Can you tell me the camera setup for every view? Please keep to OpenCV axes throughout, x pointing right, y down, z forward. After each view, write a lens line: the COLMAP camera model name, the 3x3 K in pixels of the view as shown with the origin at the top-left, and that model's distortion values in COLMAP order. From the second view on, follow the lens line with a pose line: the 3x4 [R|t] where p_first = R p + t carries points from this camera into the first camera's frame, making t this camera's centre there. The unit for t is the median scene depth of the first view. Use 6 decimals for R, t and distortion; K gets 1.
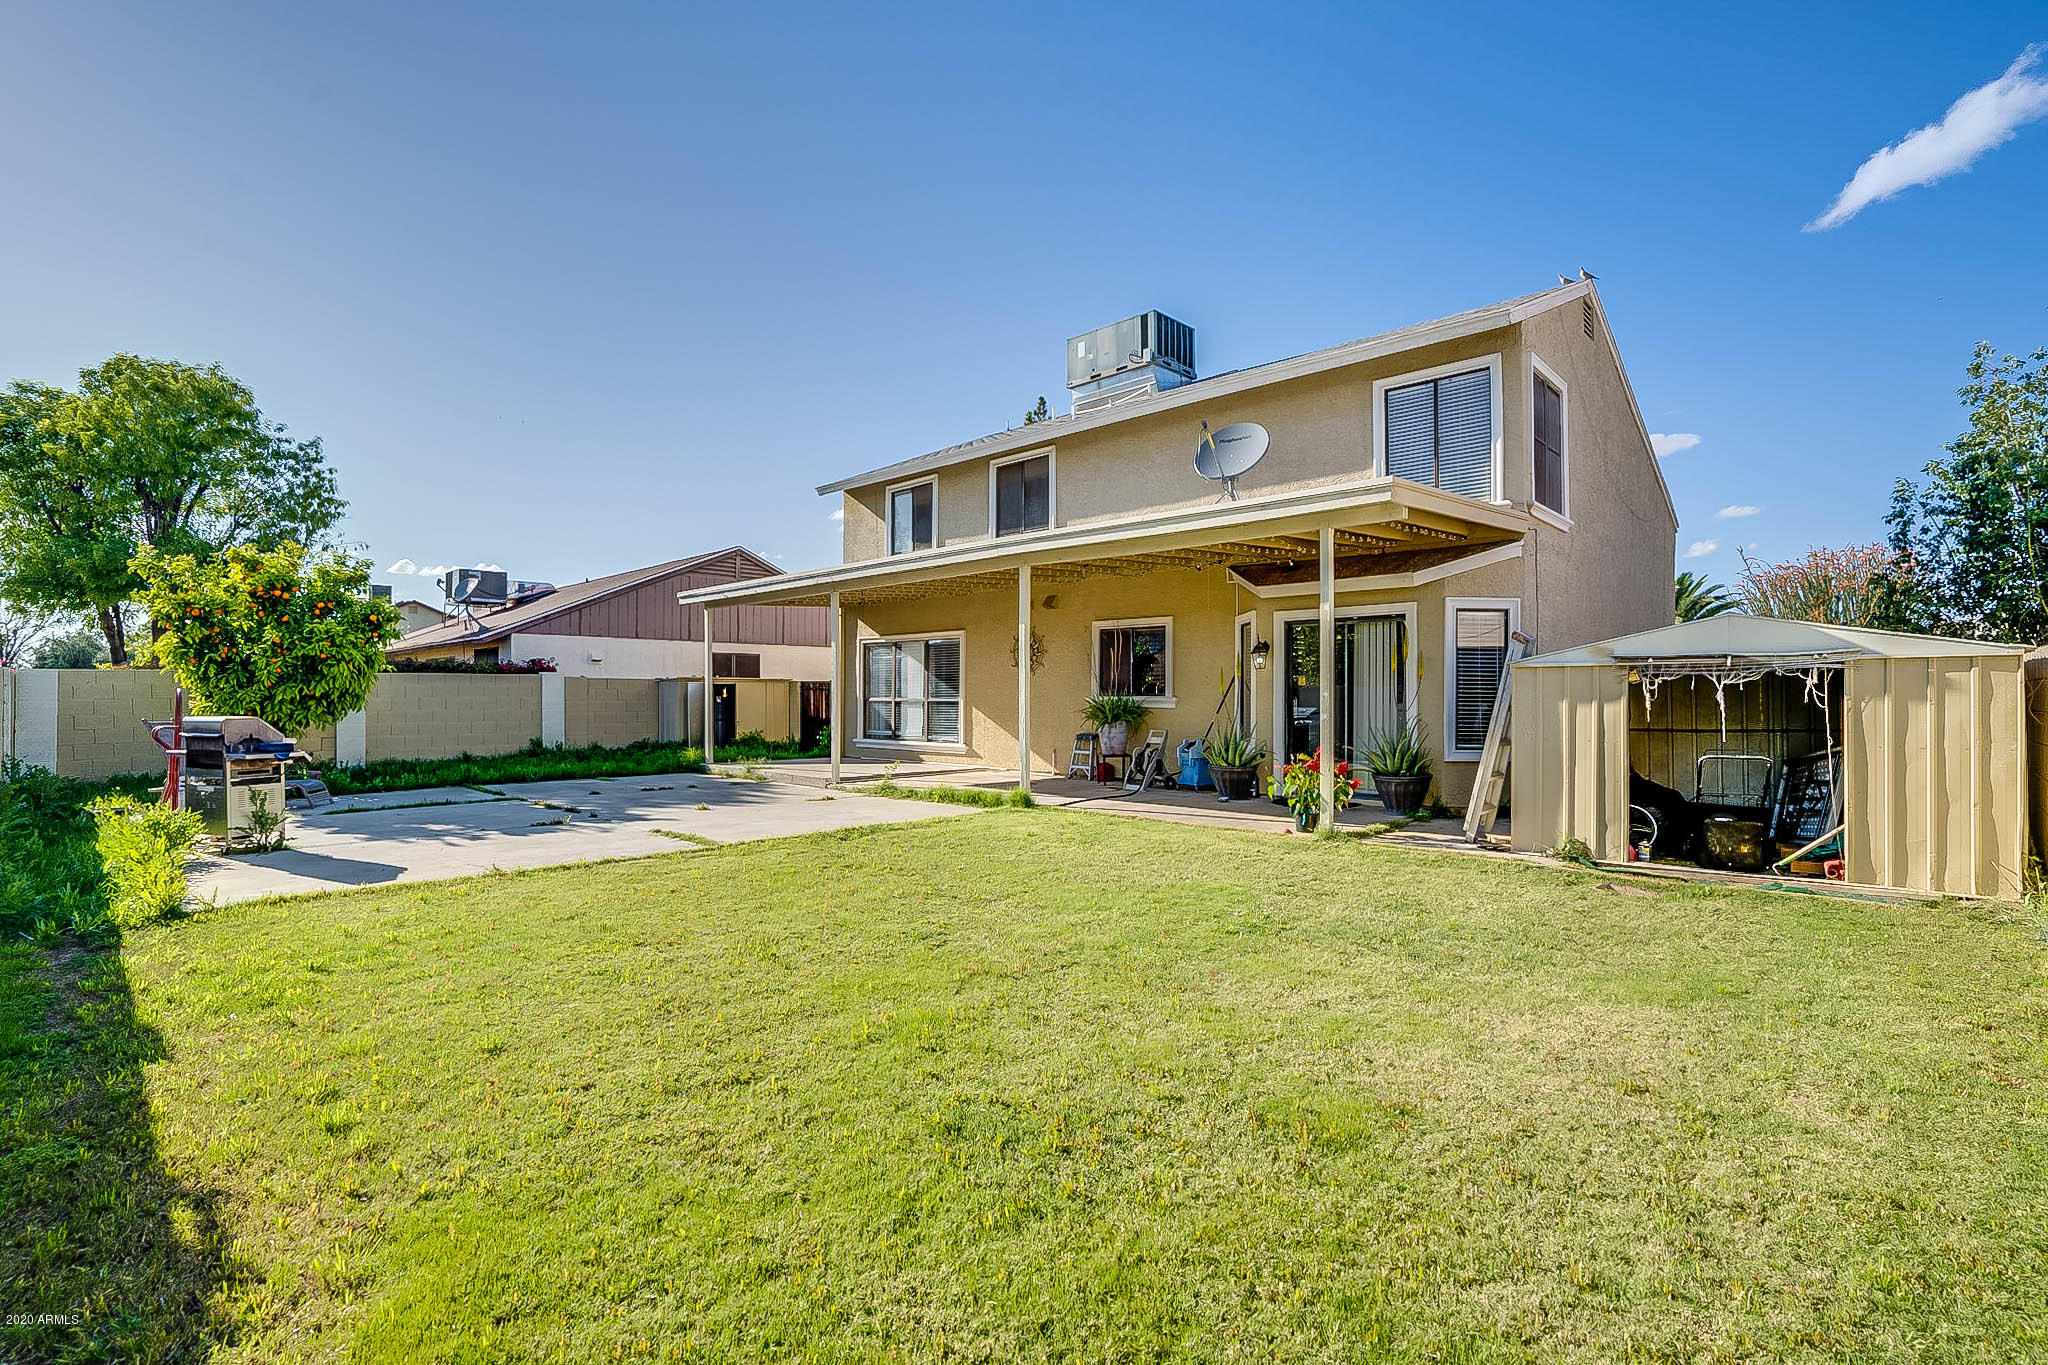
lens RADIAL K [[1065.8, 0, 1037.6], [0, 1065.8, 674.1], [0, 0, 1]] dist [-0.021655, 0.002265]
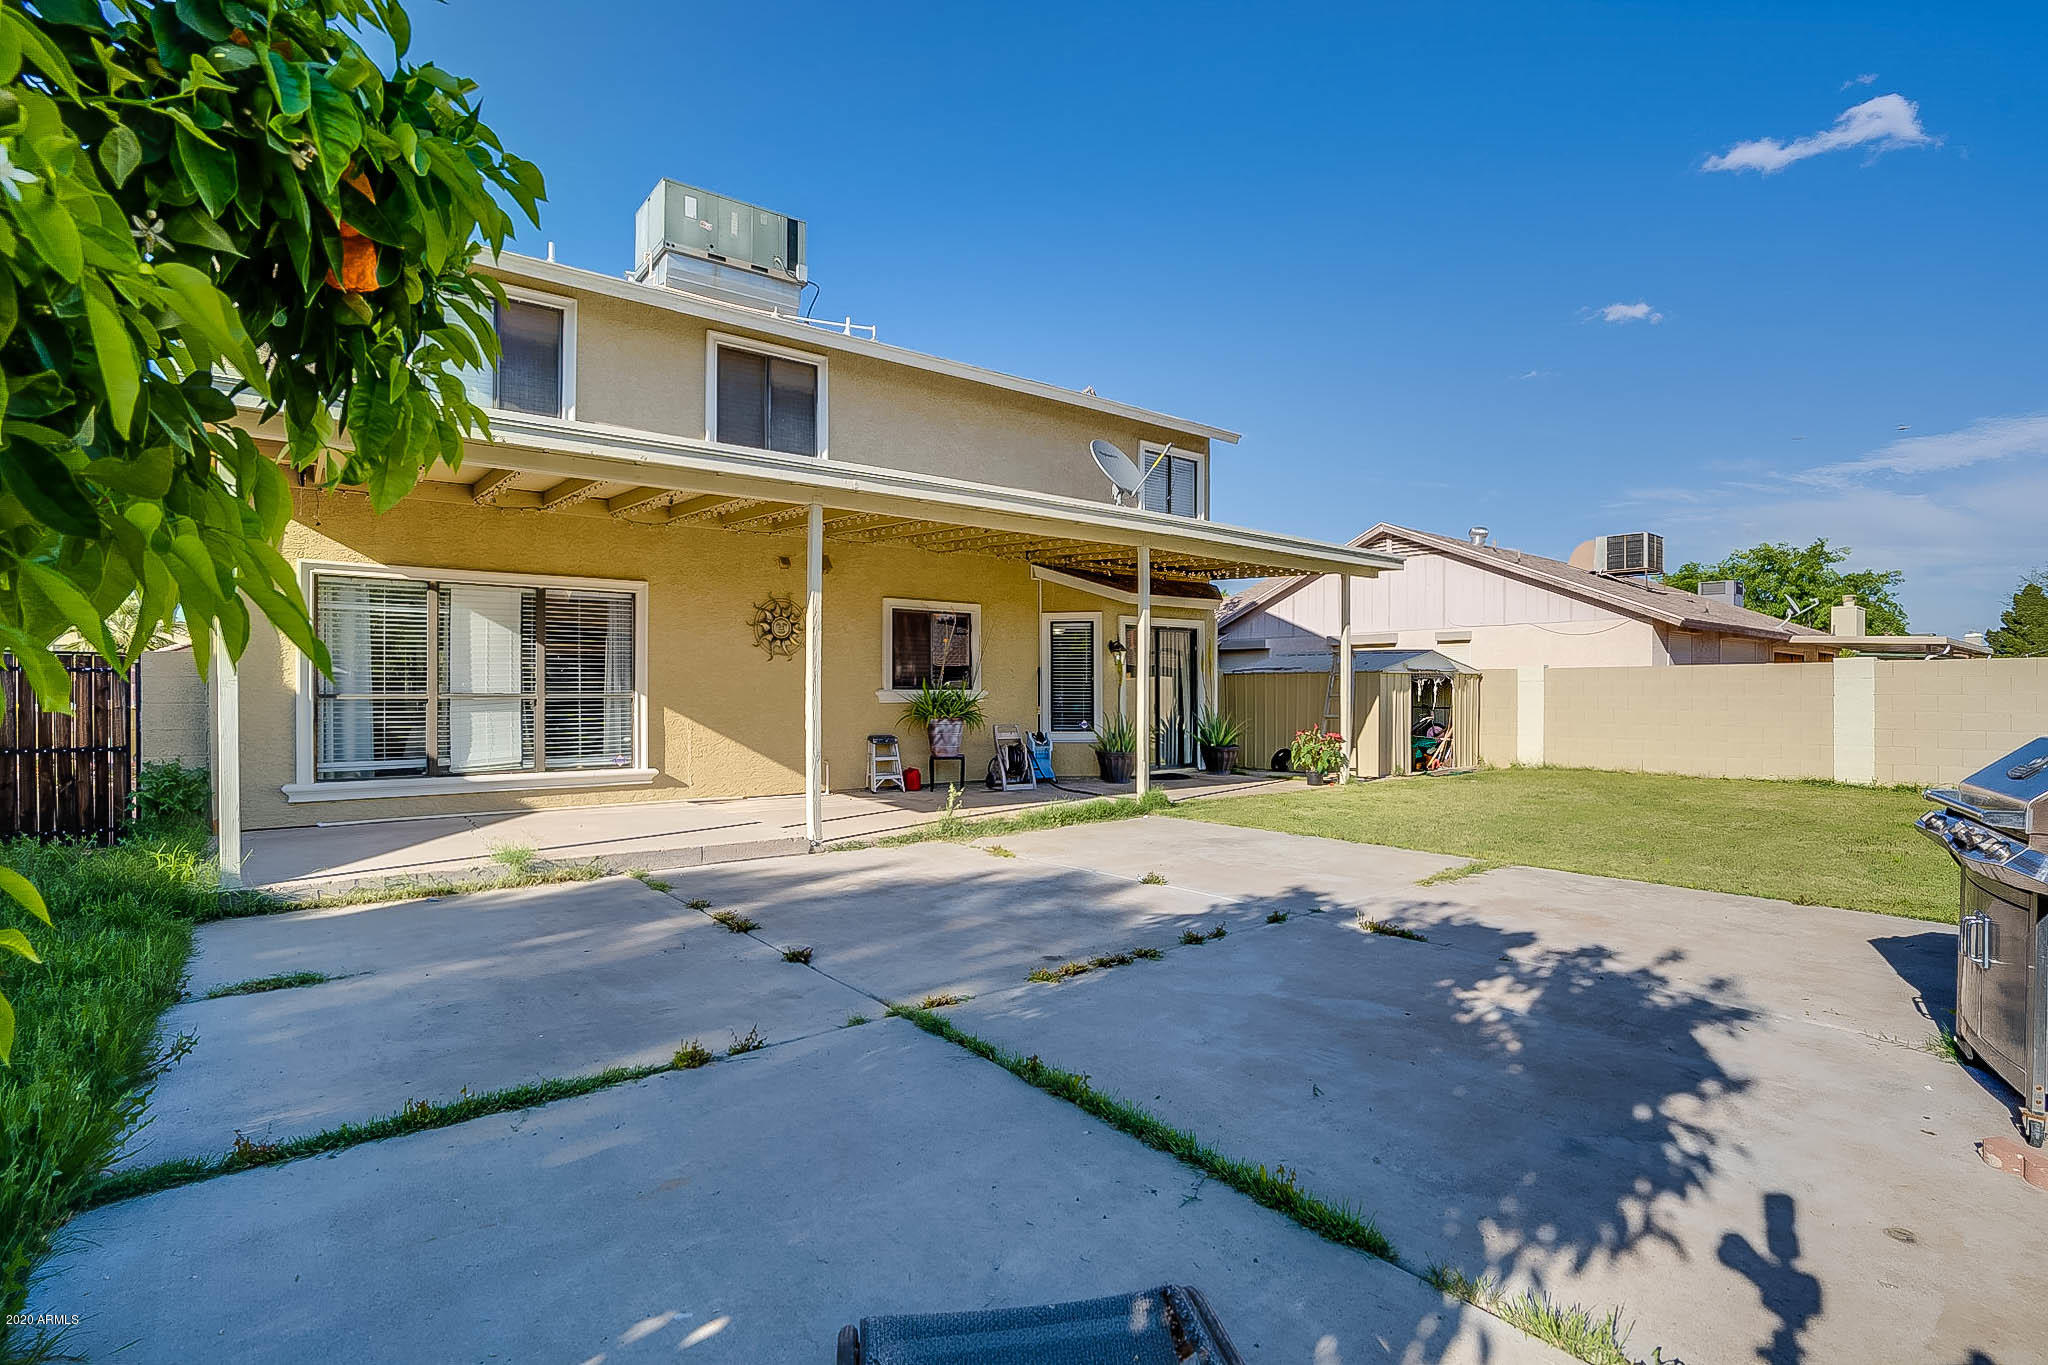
lens RADIAL K [[950.1, 0, 1089.3], [0, 950.1, 692.9], [0, 0, 1]] dist [-0.037350, 0.011292]
pose [[0.080549, -0.000411, 0.996751, -0.659516], [-0.015053, 0.999885, 0.001628, 0.019960], [-0.996637, -0.015136, 0.080534, 0.787201]]
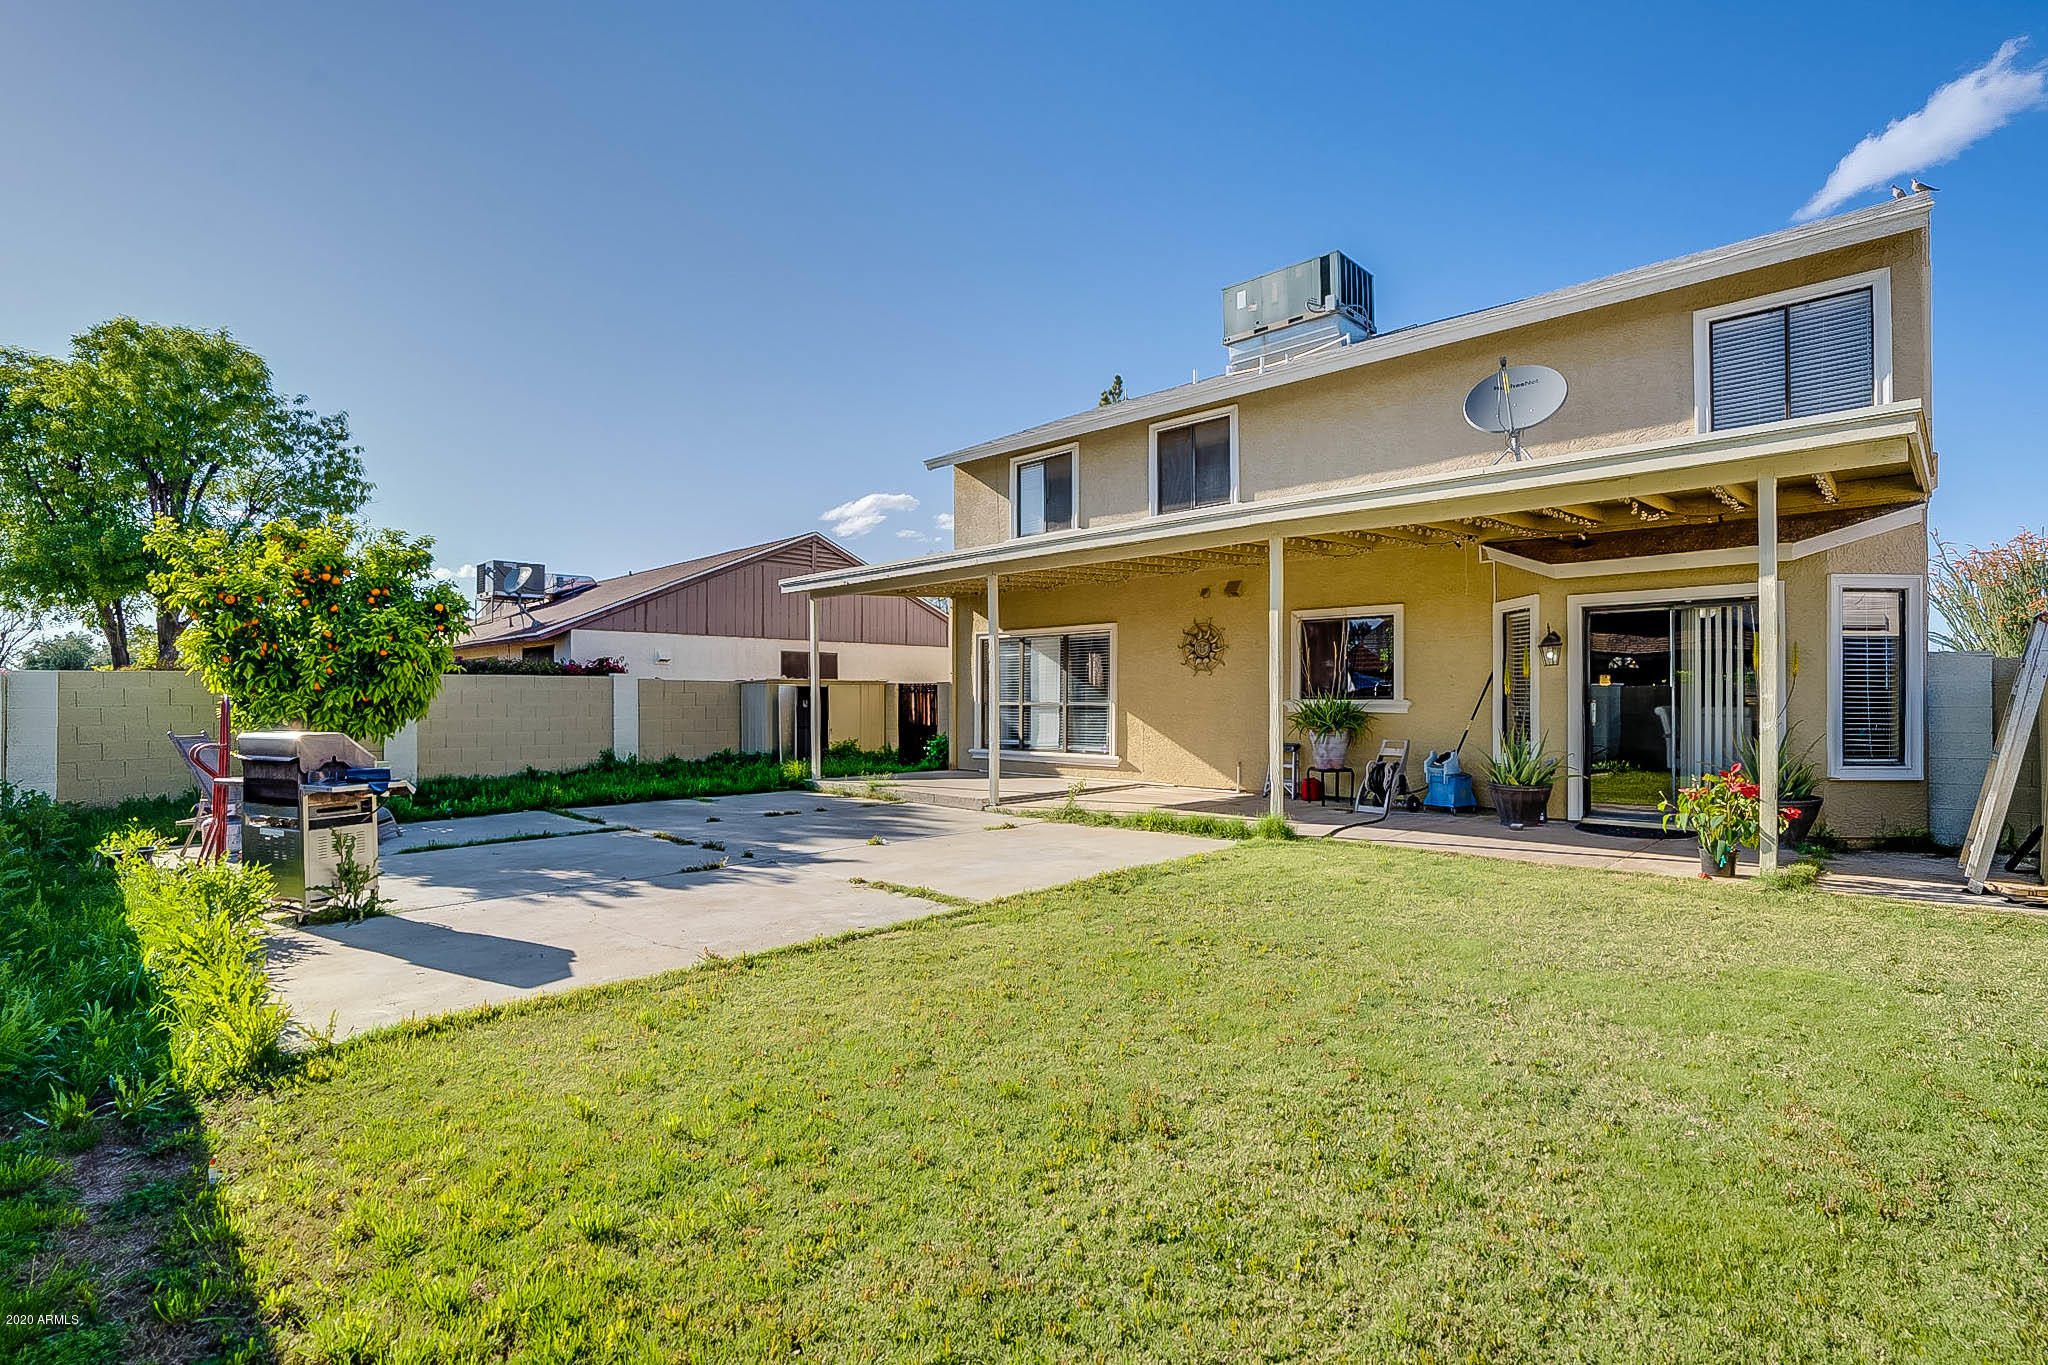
lens RADIAL K [[1054.0, 0, 1025.2], [0, 1054.0, 679.8], [0, 0, 1]] dist [-0.030316, 0.003039]
pose [[0.999950, -0.003130, 0.009542, -0.167788], [0.003101, 0.999990, 0.003116, 0.001998], [-0.009552, -0.003087, 0.999950, 0.169611]]
